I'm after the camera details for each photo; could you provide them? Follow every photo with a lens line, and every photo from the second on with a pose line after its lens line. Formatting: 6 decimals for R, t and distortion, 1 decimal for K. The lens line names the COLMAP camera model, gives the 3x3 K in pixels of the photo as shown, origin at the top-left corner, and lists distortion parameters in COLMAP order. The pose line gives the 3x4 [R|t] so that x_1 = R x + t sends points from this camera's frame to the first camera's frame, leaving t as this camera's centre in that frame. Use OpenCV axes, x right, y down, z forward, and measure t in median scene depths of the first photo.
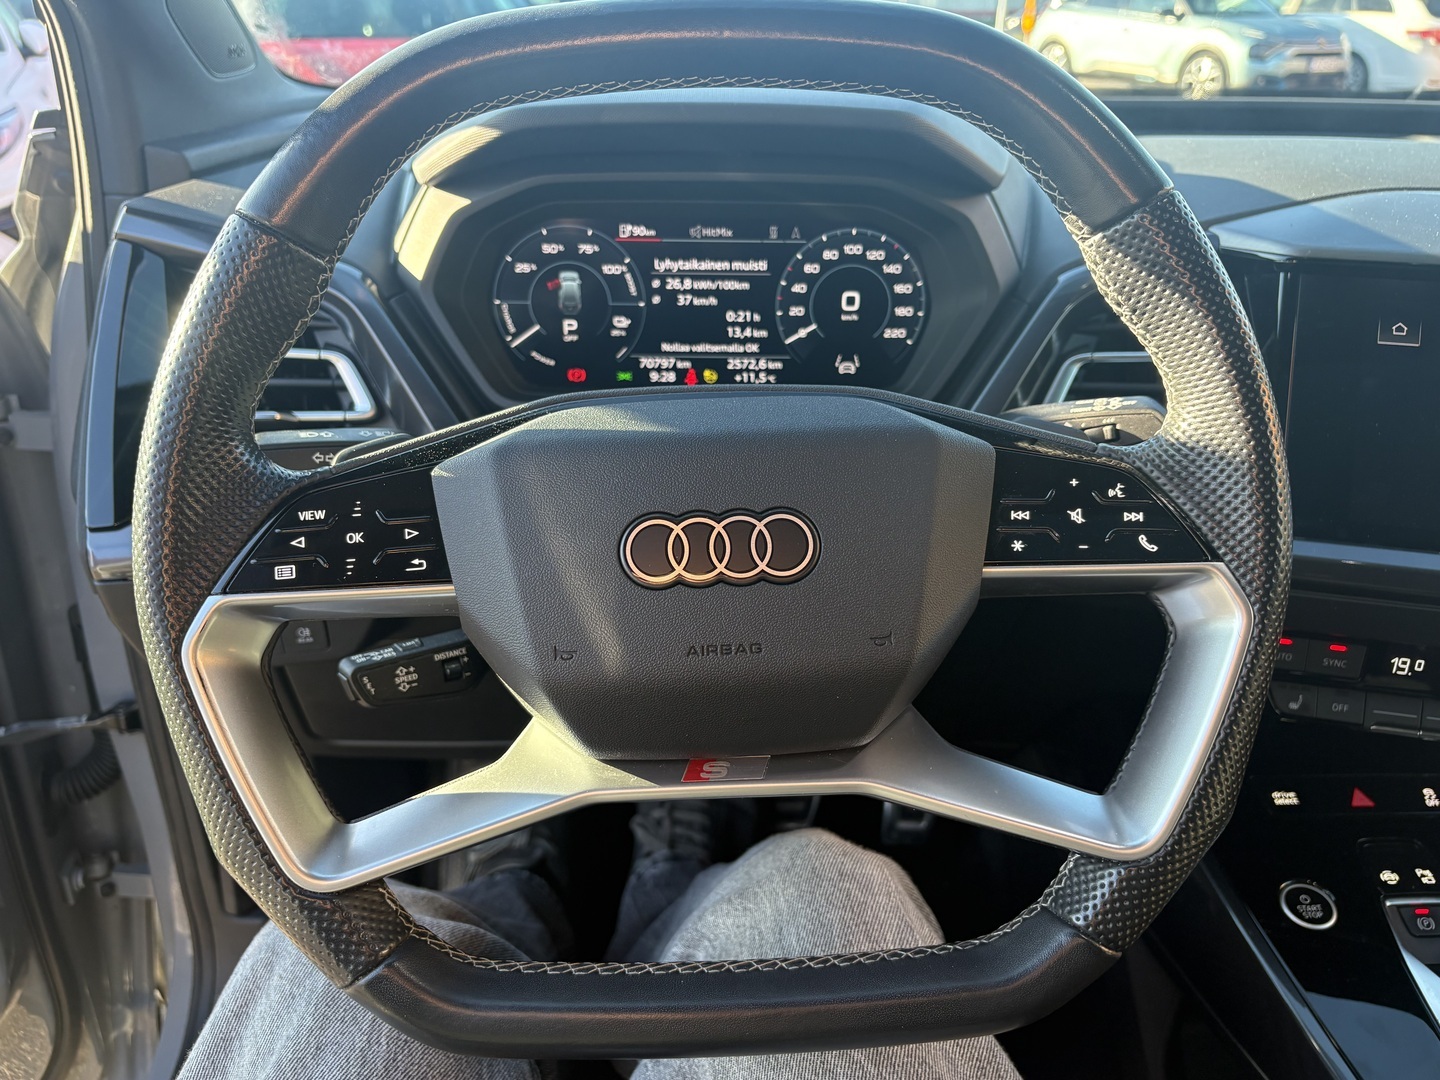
lens RADIAL K [[1151.8, 0, 715.6], [0, 1151.8, 545.1], [0, 0, 1]] dist [0.031470, -0.036773]
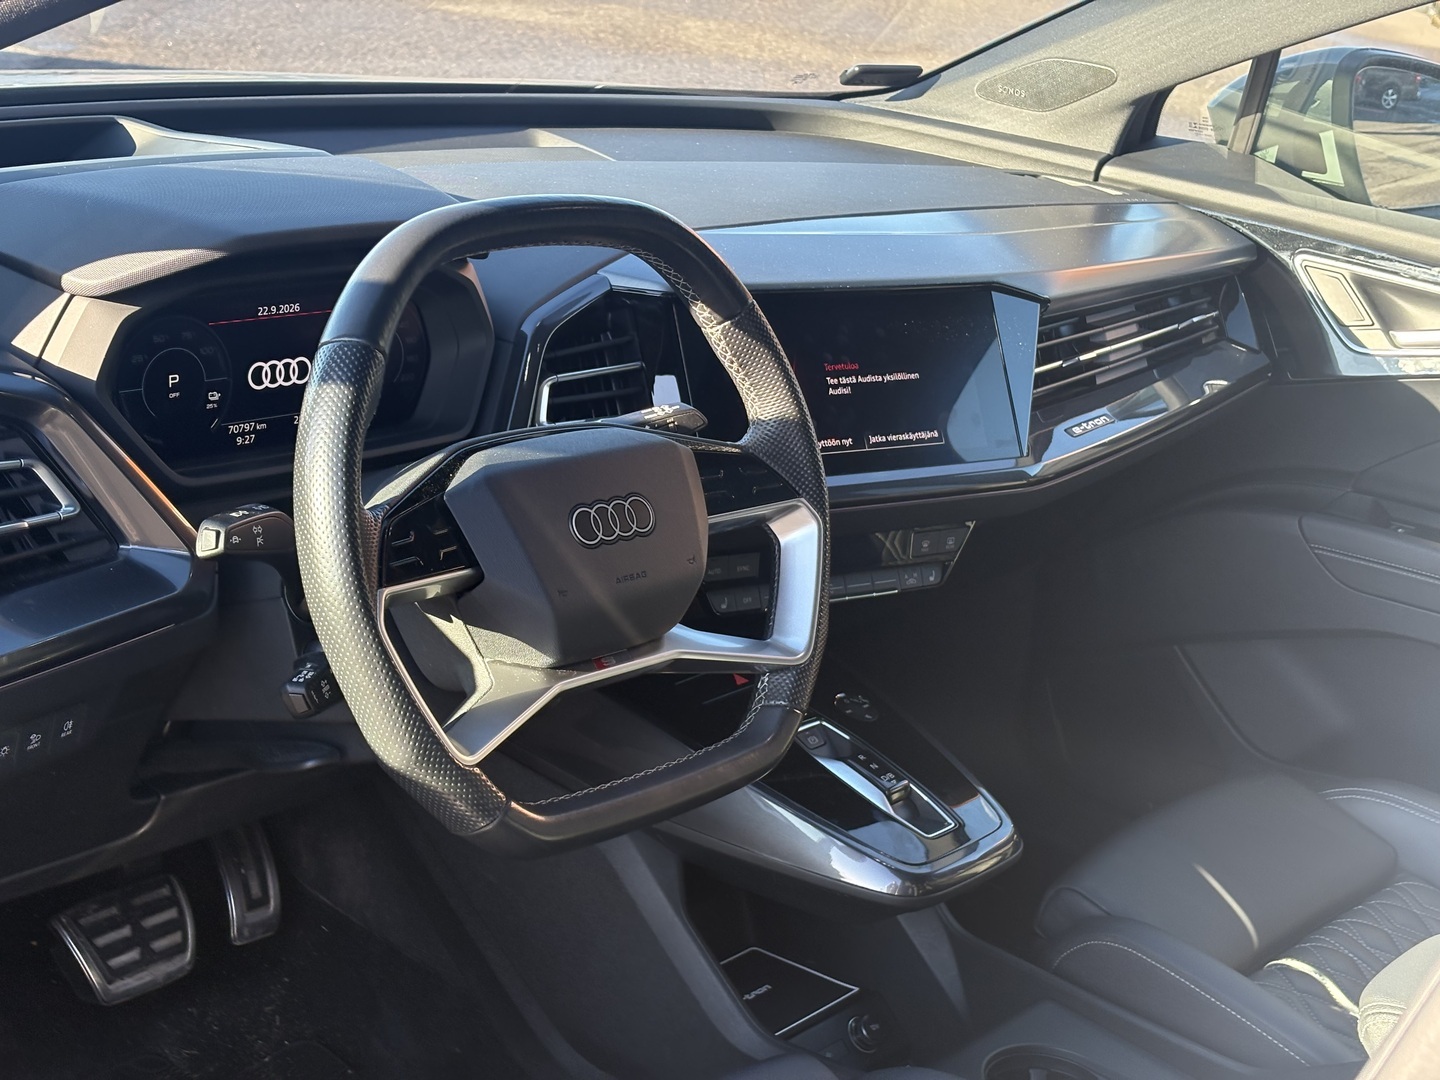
lens RADIAL K [[2239.7, 0, 718.8], [0, 2239.7, 542.4], [0, 0, 1]] dist [0.082477, 0.000000]
pose [[0.674726, -0.174398, 0.717168, -1.339500], [0.208705, 0.977108, 0.041256, -0.045934], [-0.707945, 0.121840, 0.695678, -0.827552]]
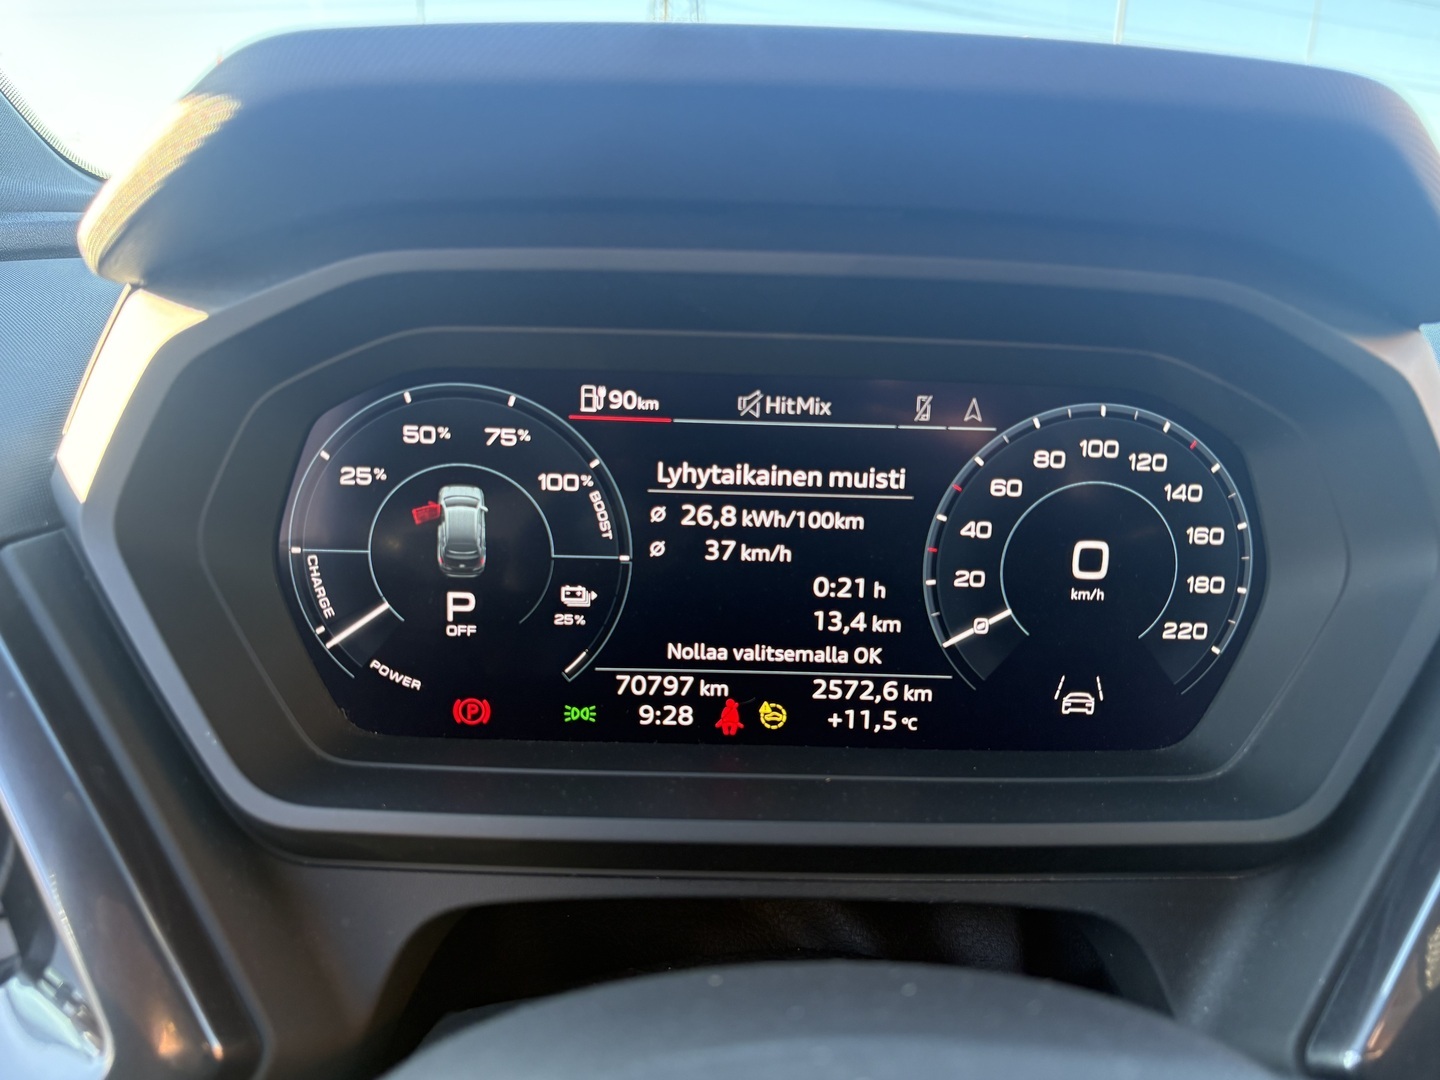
lens RADIAL K [[1151.8, 0, 717.5], [0, 1151.8, 537.8], [0, 0, 1]] dist [0.031470, -0.036773]
pose [[0.997376, 0.013570, 0.071113, -0.060650], [-0.001829, 0.986685, -0.162632, -0.145543], [-0.072373, 0.162076, 0.984121, 0.562176]]
